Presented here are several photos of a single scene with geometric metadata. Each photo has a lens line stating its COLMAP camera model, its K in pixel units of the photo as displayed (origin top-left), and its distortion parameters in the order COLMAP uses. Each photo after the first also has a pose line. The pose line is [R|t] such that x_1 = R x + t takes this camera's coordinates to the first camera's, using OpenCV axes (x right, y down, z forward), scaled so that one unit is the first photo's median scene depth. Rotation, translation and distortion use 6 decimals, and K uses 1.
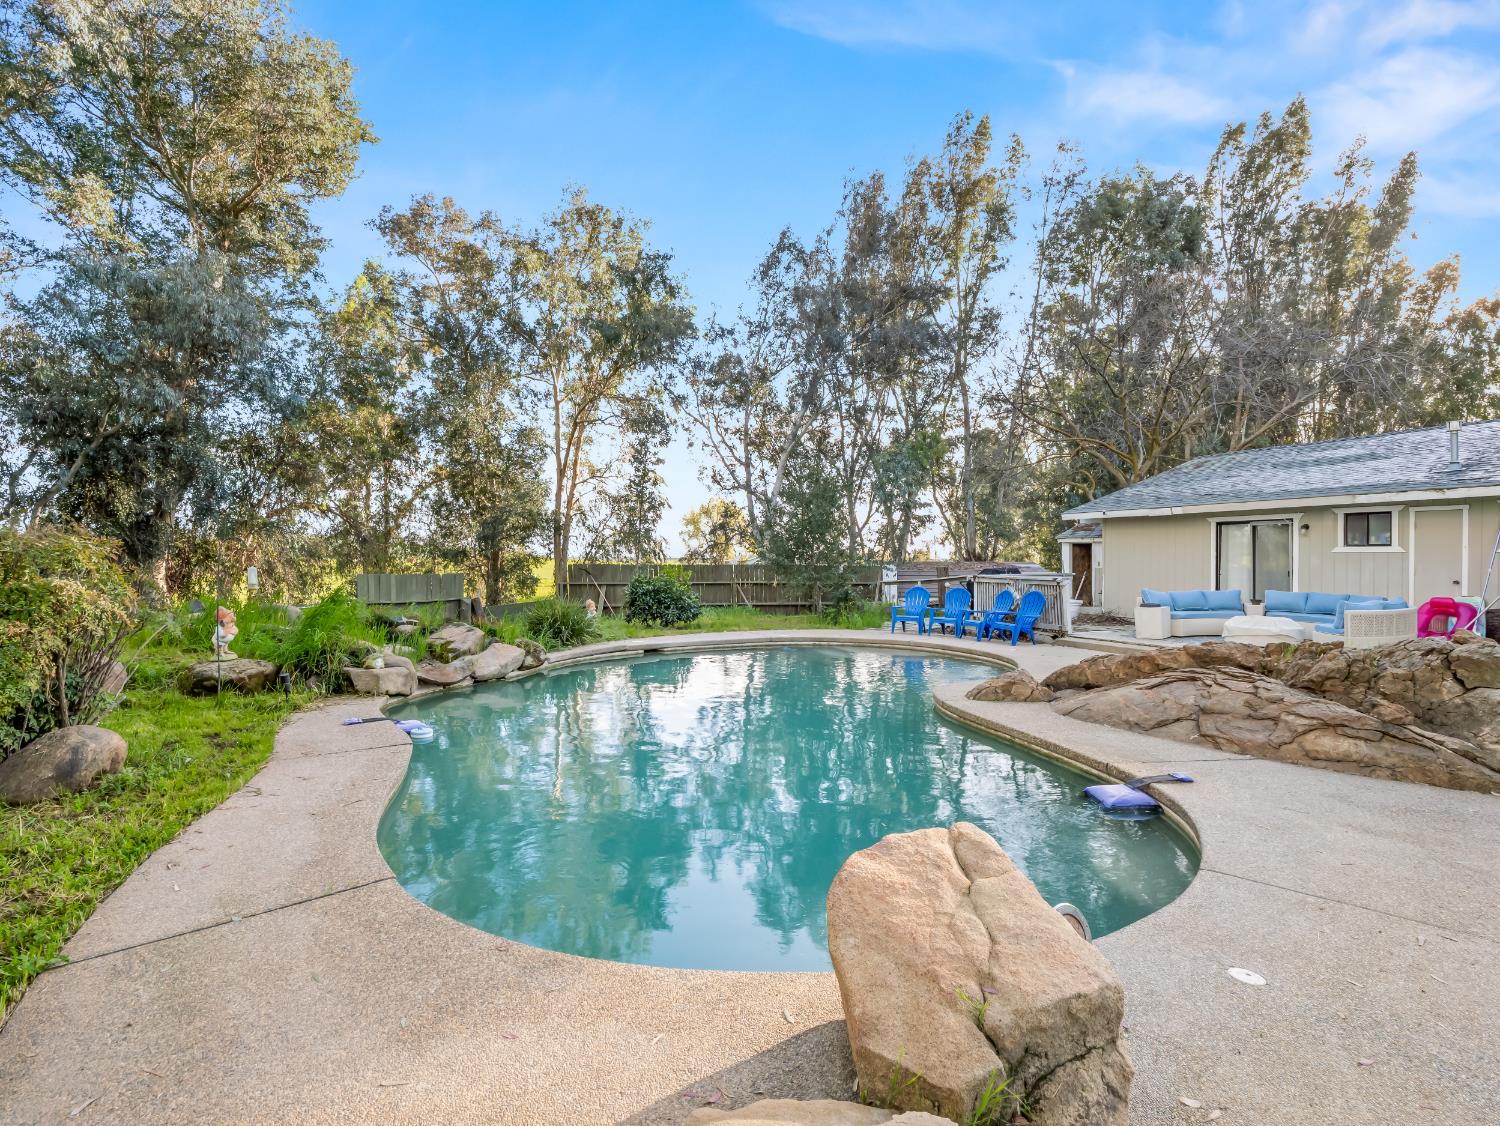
lens RADIAL K [[769.7, 0, 735.7], [0, 769.7, 584.7], [0, 0, 1]] dist [-0.017000, 0.000185]
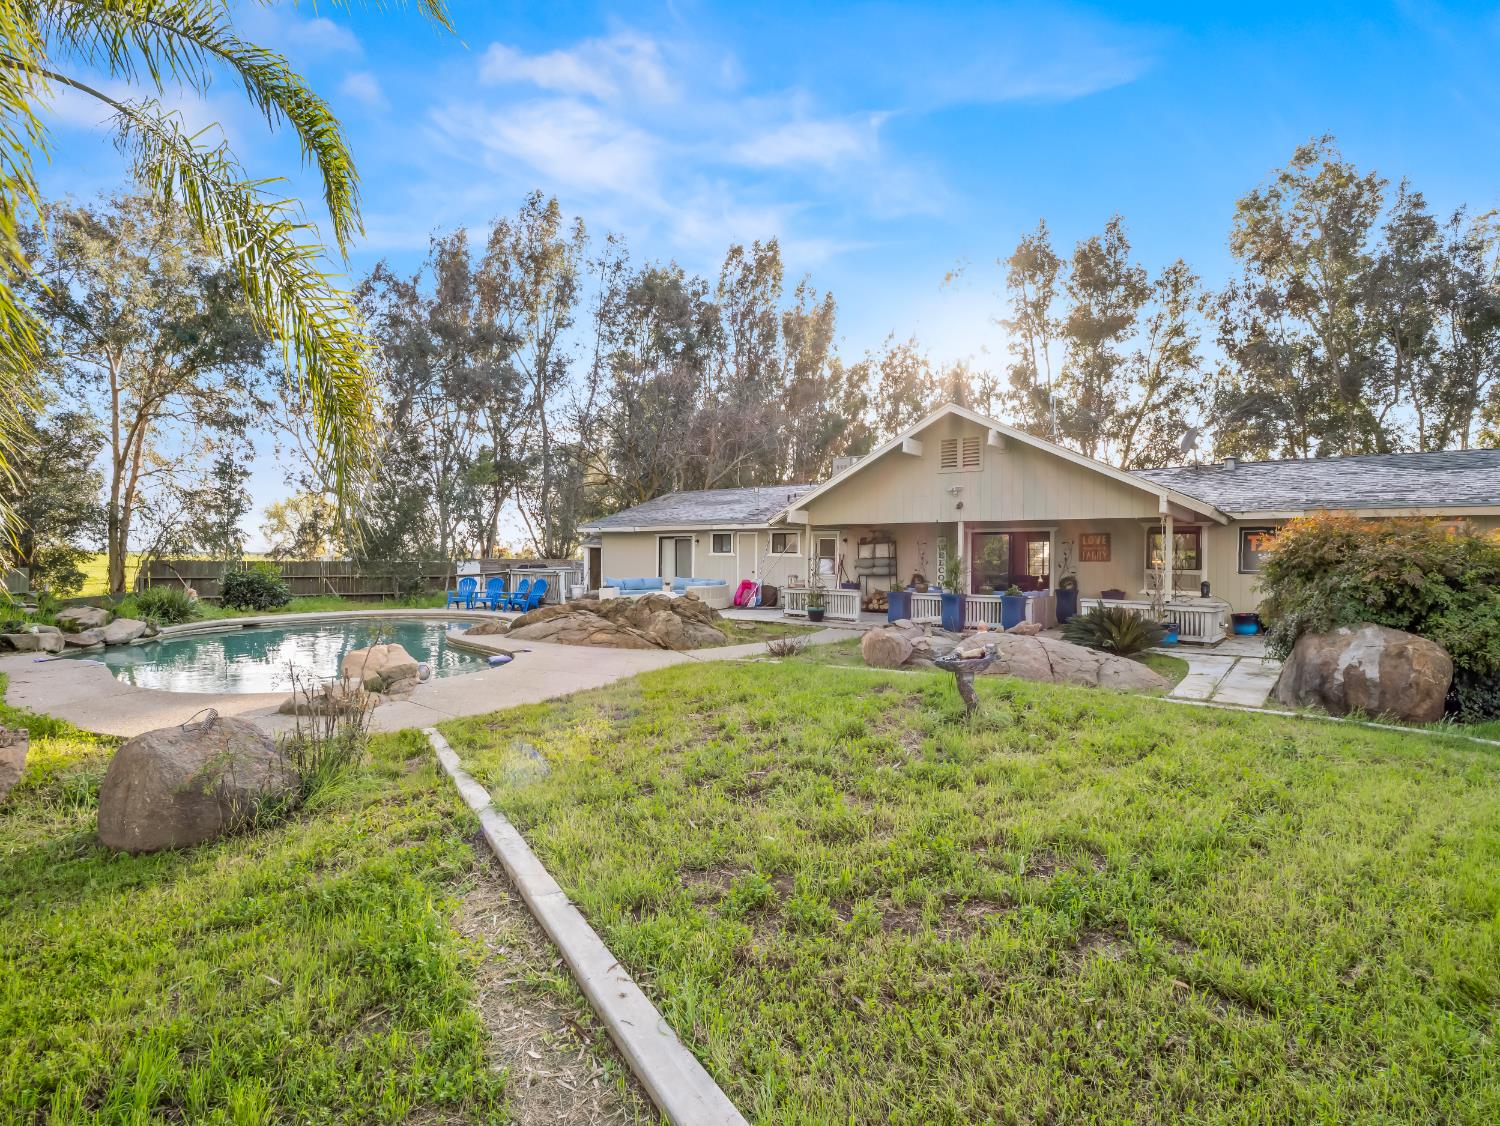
lens RADIAL K [[741.0, 0, 750.0], [0, 741.0, 563.0], [0, 0, 1]] dist [-0.004705, -0.012689]
pose [[0.869317, 0.003040, 0.494246, 0.004788], [0.008893, 0.999723, -0.021790, 0.004547], [-0.494175, 0.023338, 0.869049, -0.194342]]
